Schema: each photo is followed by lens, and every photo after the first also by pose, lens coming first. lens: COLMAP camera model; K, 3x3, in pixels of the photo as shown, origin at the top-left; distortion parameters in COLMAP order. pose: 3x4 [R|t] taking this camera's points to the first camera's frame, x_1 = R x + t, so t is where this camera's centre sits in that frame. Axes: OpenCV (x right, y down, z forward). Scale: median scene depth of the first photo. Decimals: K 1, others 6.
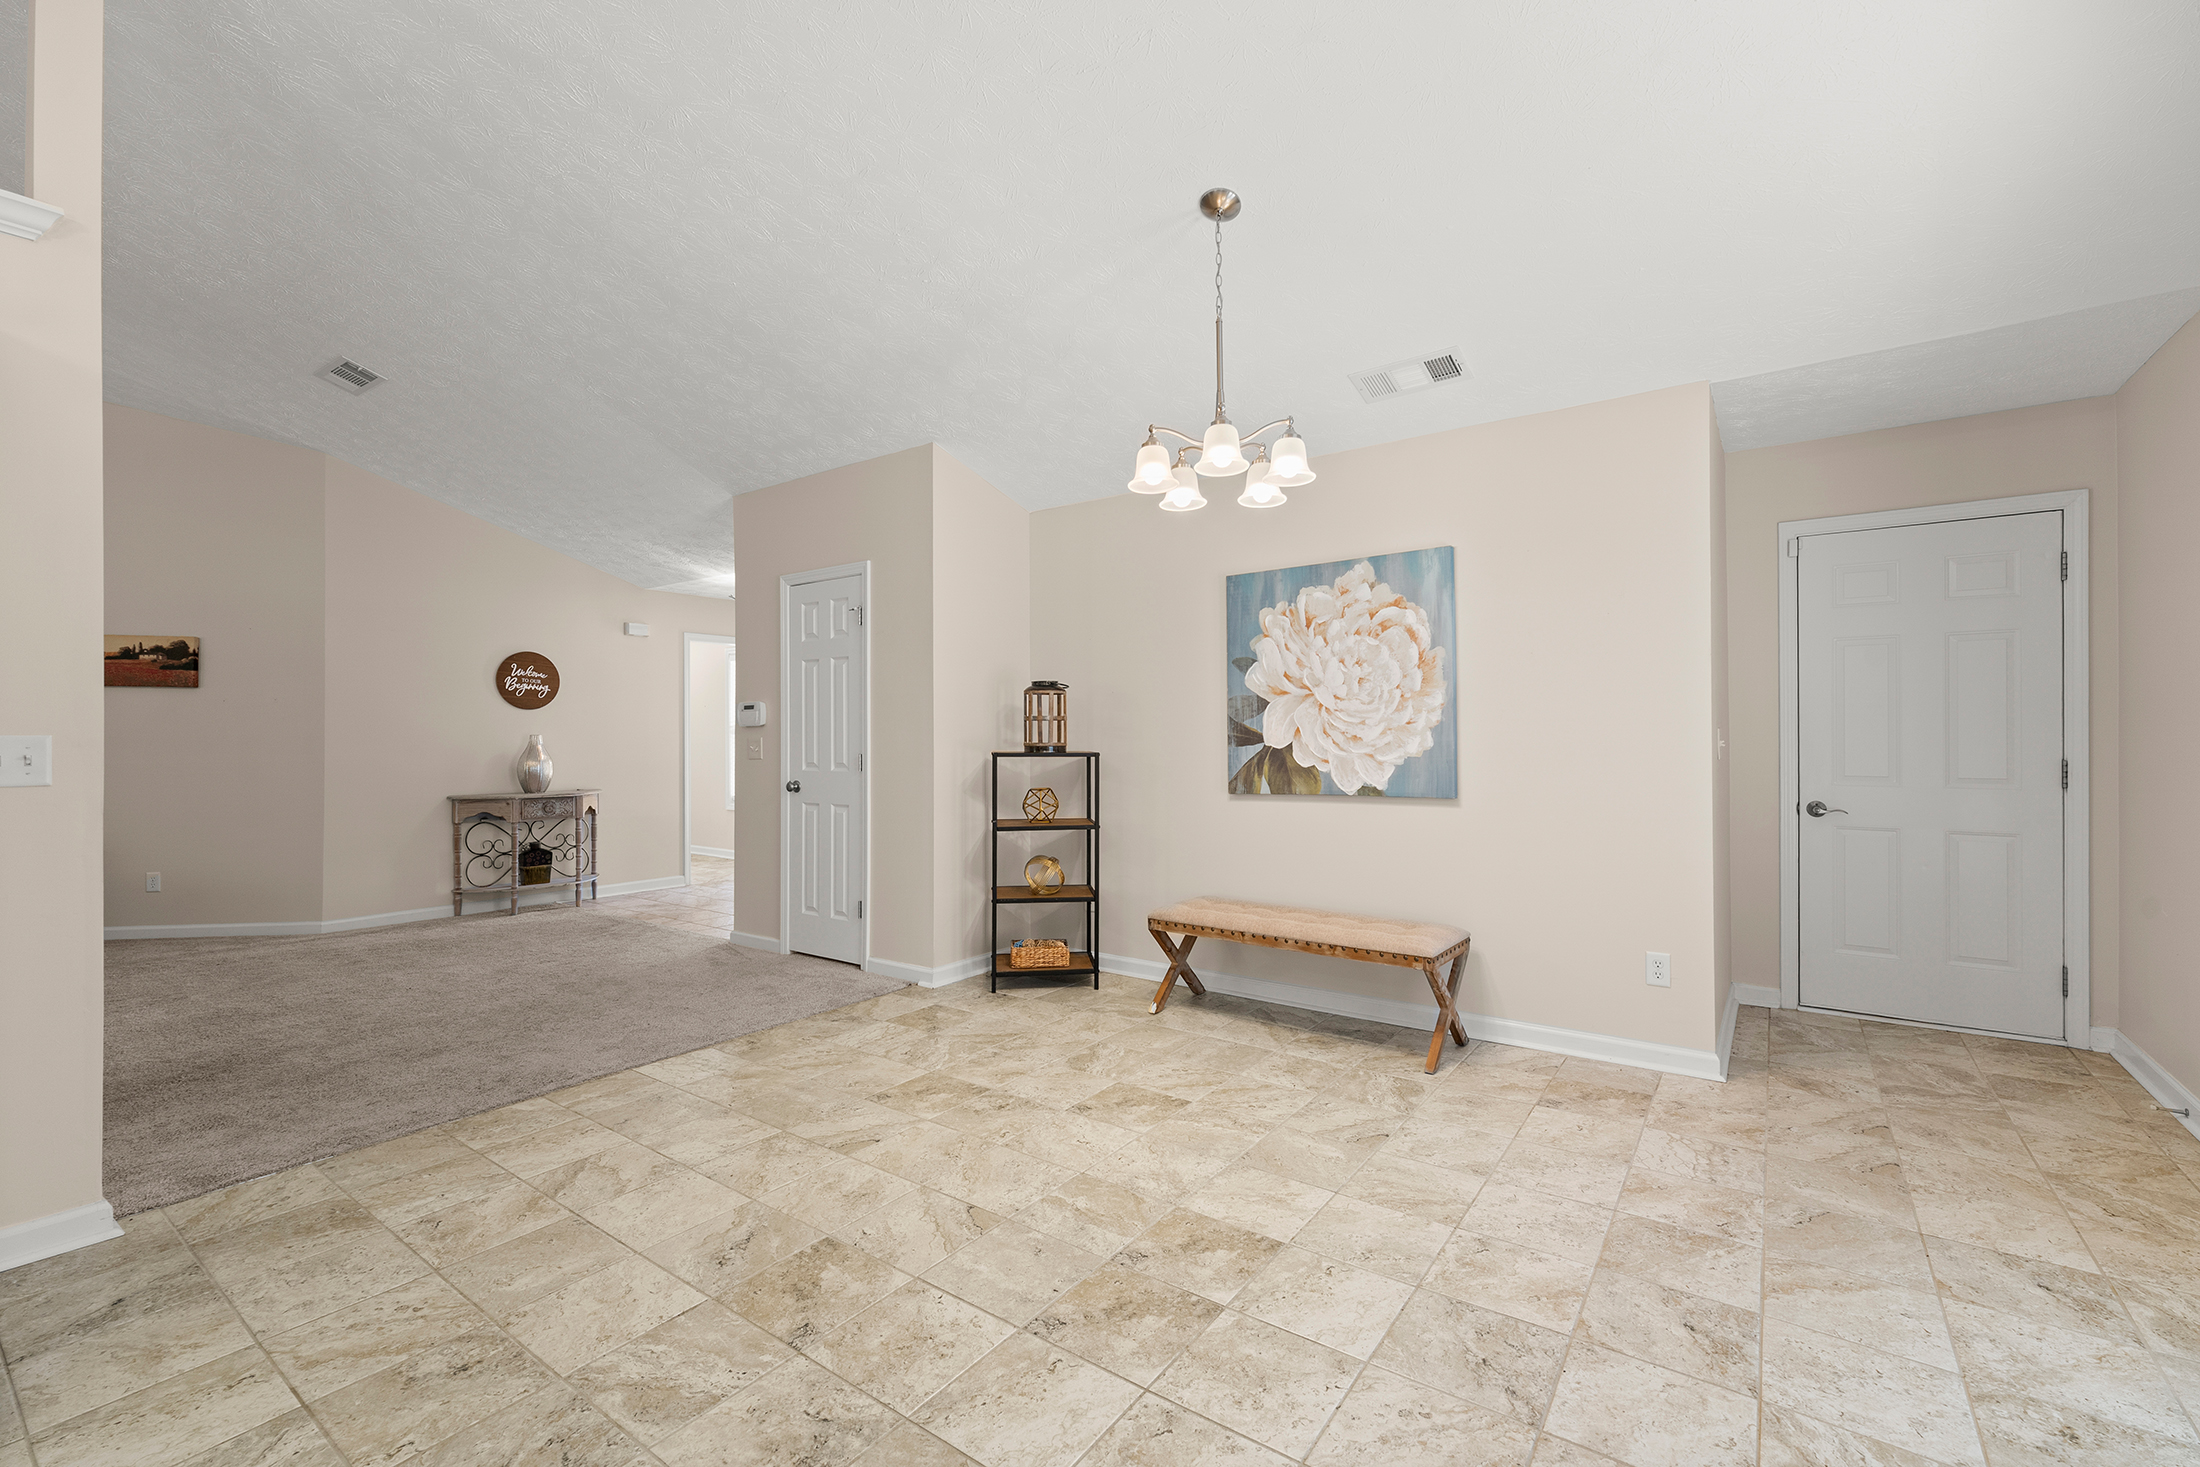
lens RADIAL K [[933.5, 0, 1100.0], [0, 933.5, 733.5], [0, 0, 1]] dist [0.001139, 0.000024]
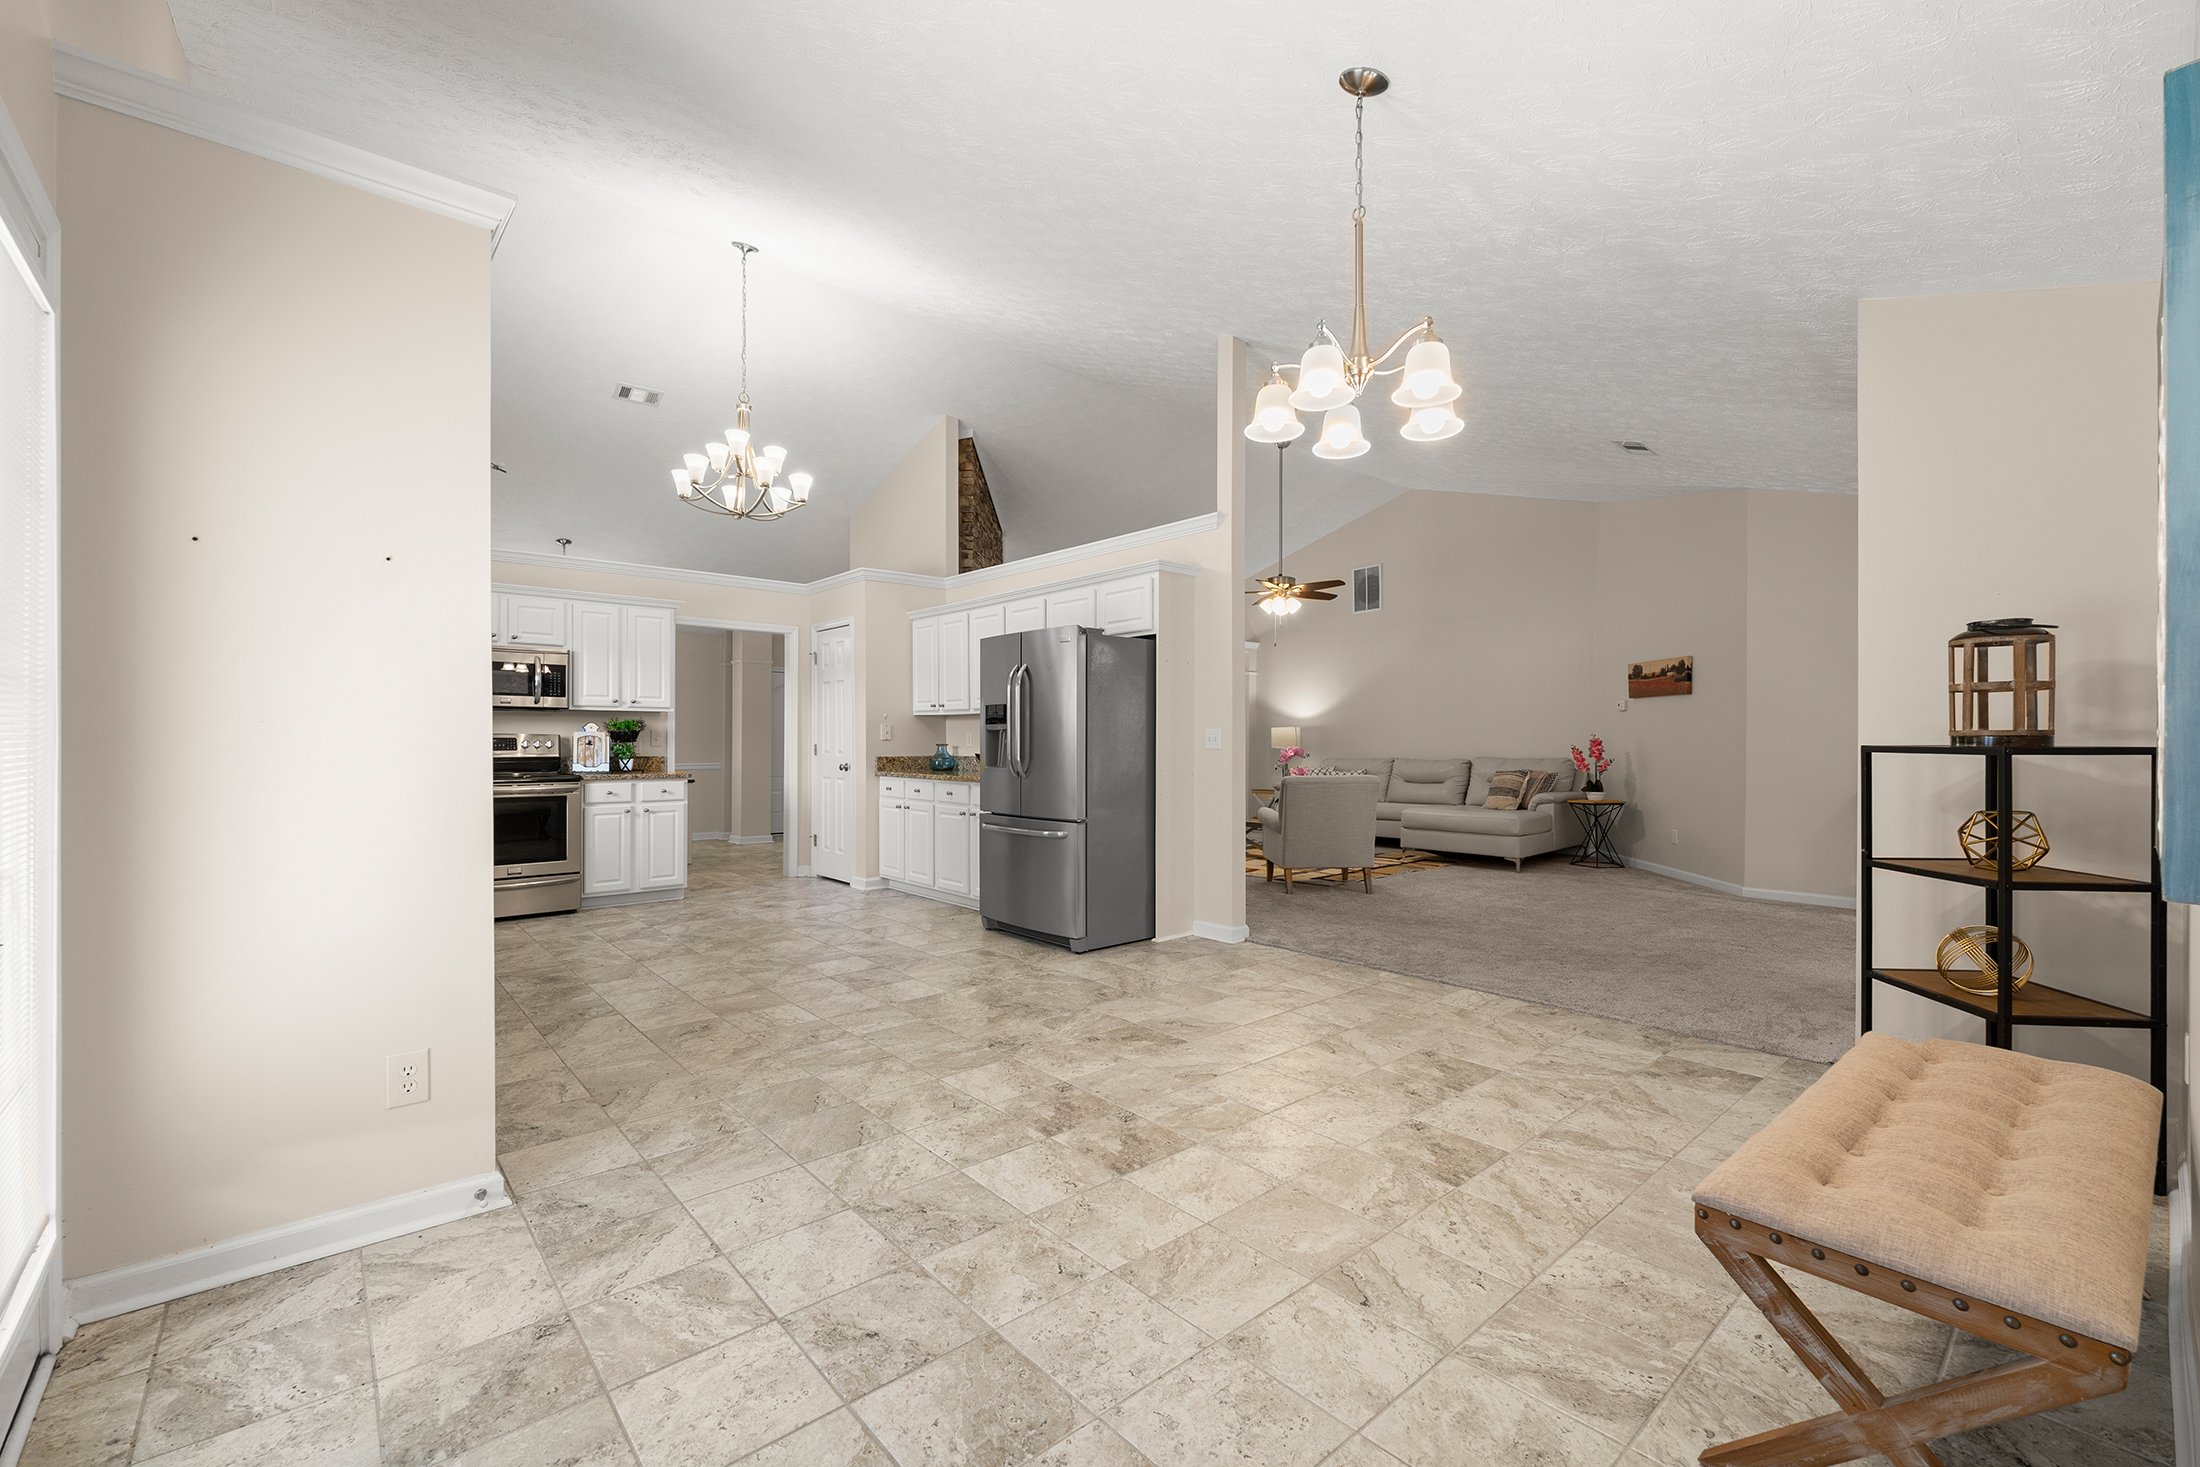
lens RADIAL K [[907.4, 0, 1088.2], [0, 907.4, 737.9], [0, 0, 1]] dist [0.001746, -0.000028]
pose [[-0.232374, 0.001351, -0.972626, 0.891064], [0.001926, 0.999998, 0.000929, 0.019029], [0.972625, -0.001657, -0.232376, 0.863219]]
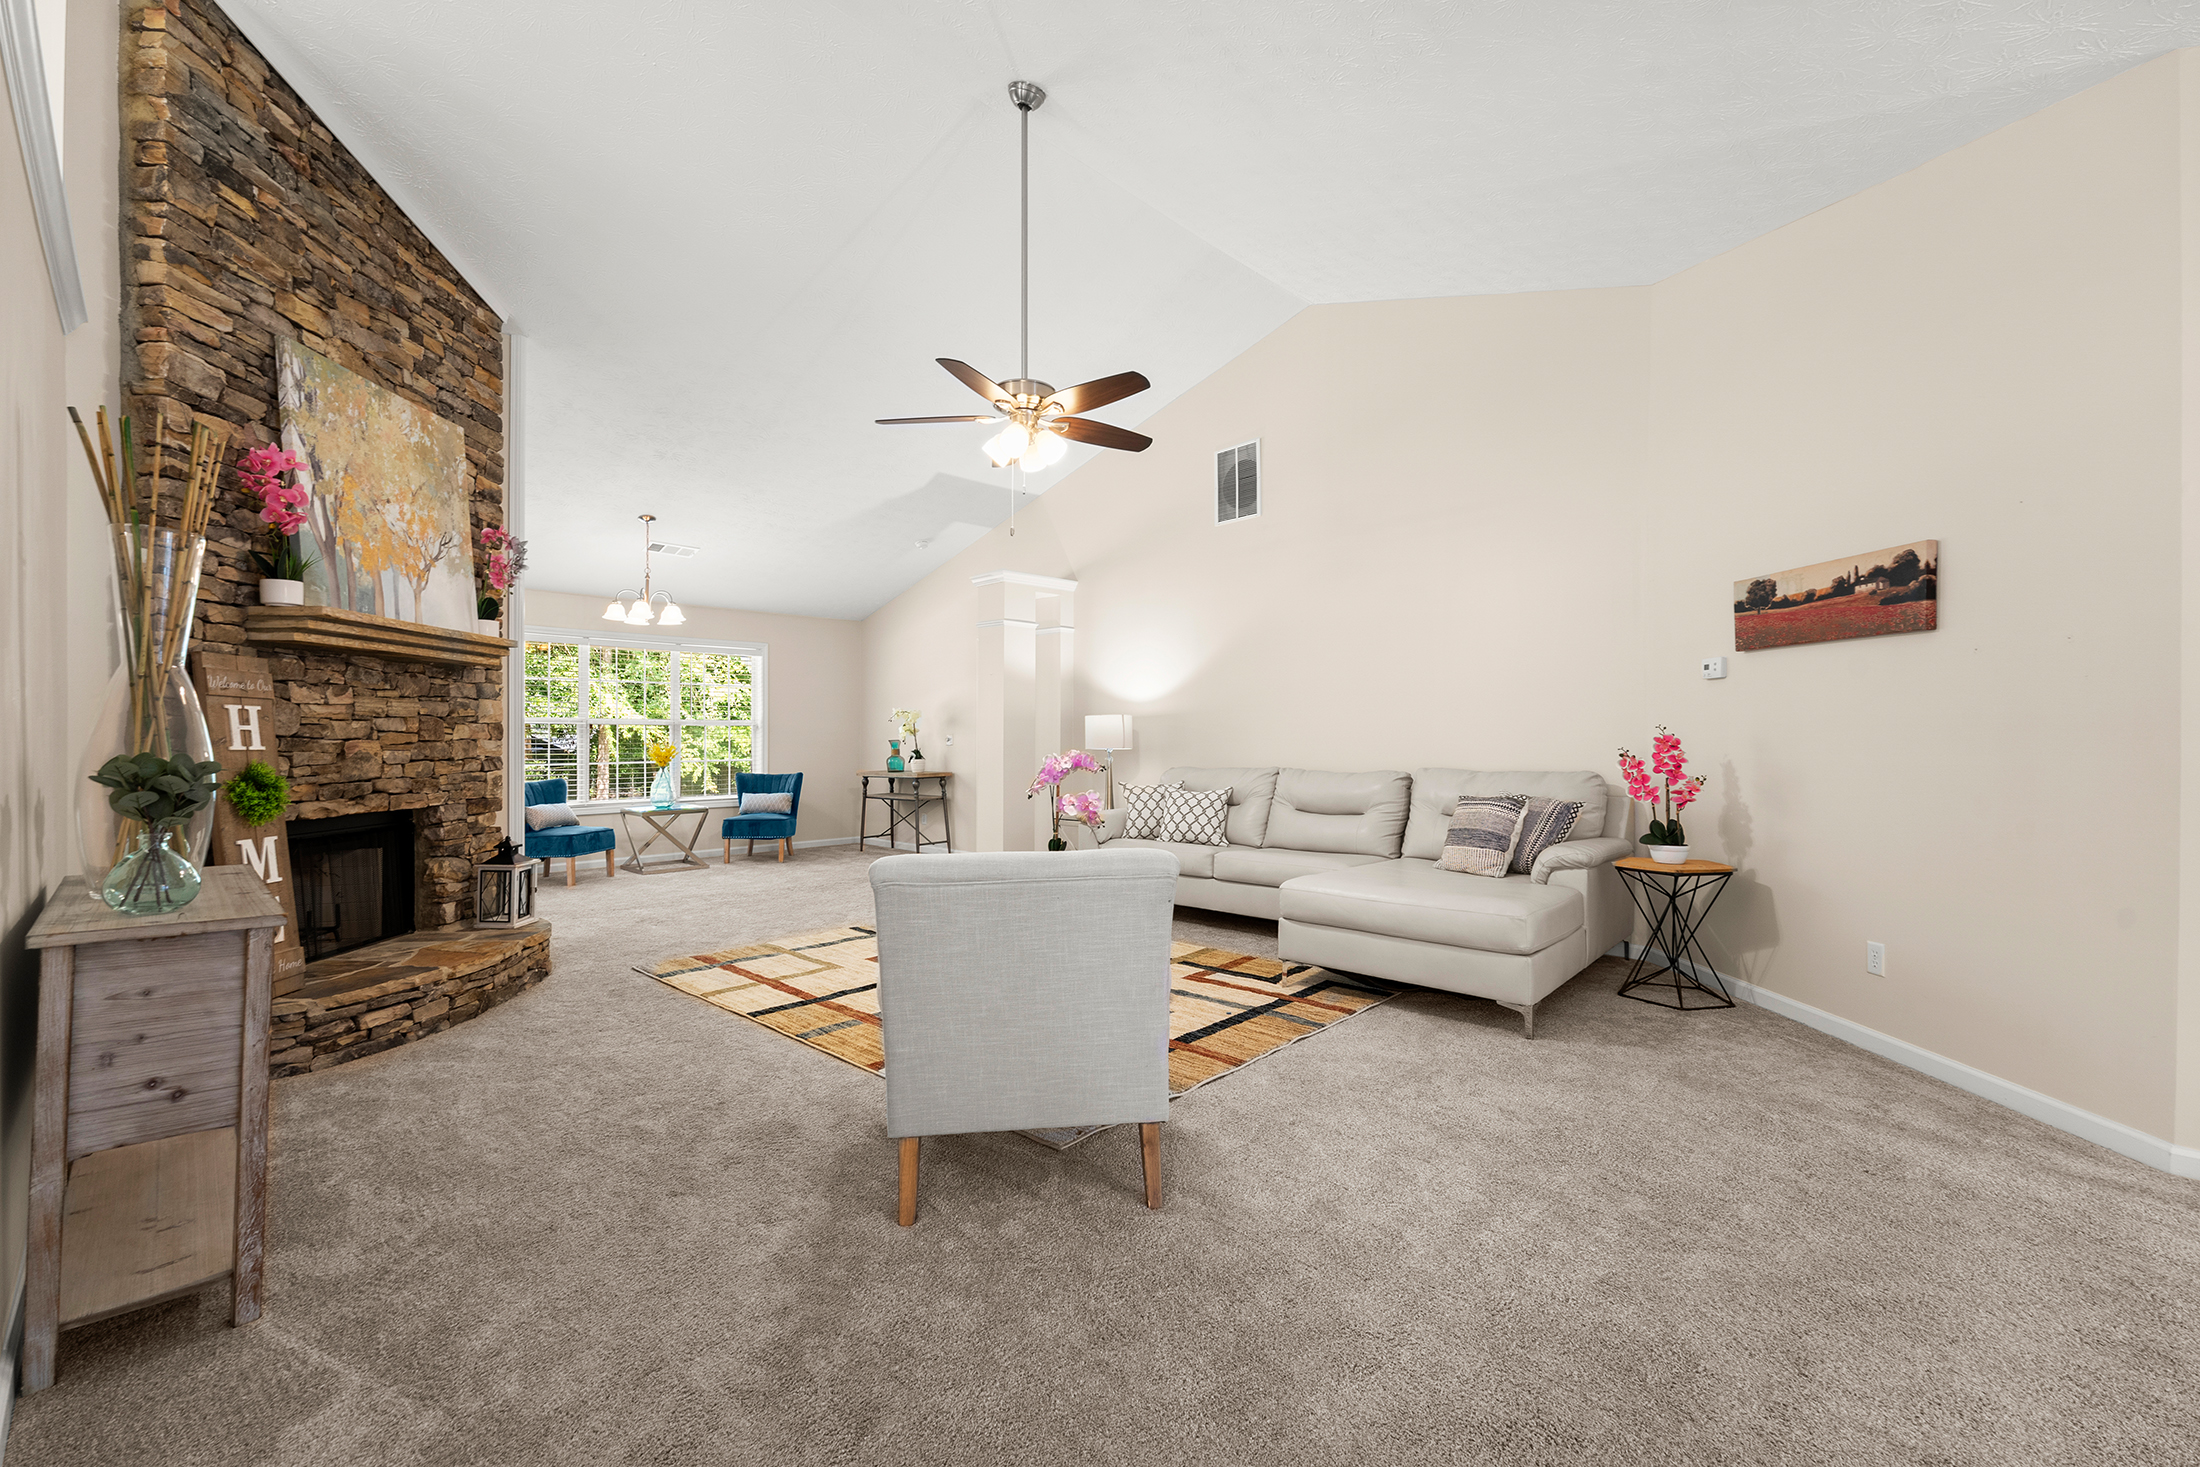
lens RADIAL K [[915.6, 0, 1095.9], [0, 915.6, 735.8], [0, 0, 1]] dist [-0.001383, -0.000571]
pose [[-0.138197, 0.005481, -0.990390, -0.653926], [0.002918, 0.999983, 0.005127, 0.018379], [0.990400, -0.002181, -0.138210, 1.066684]]
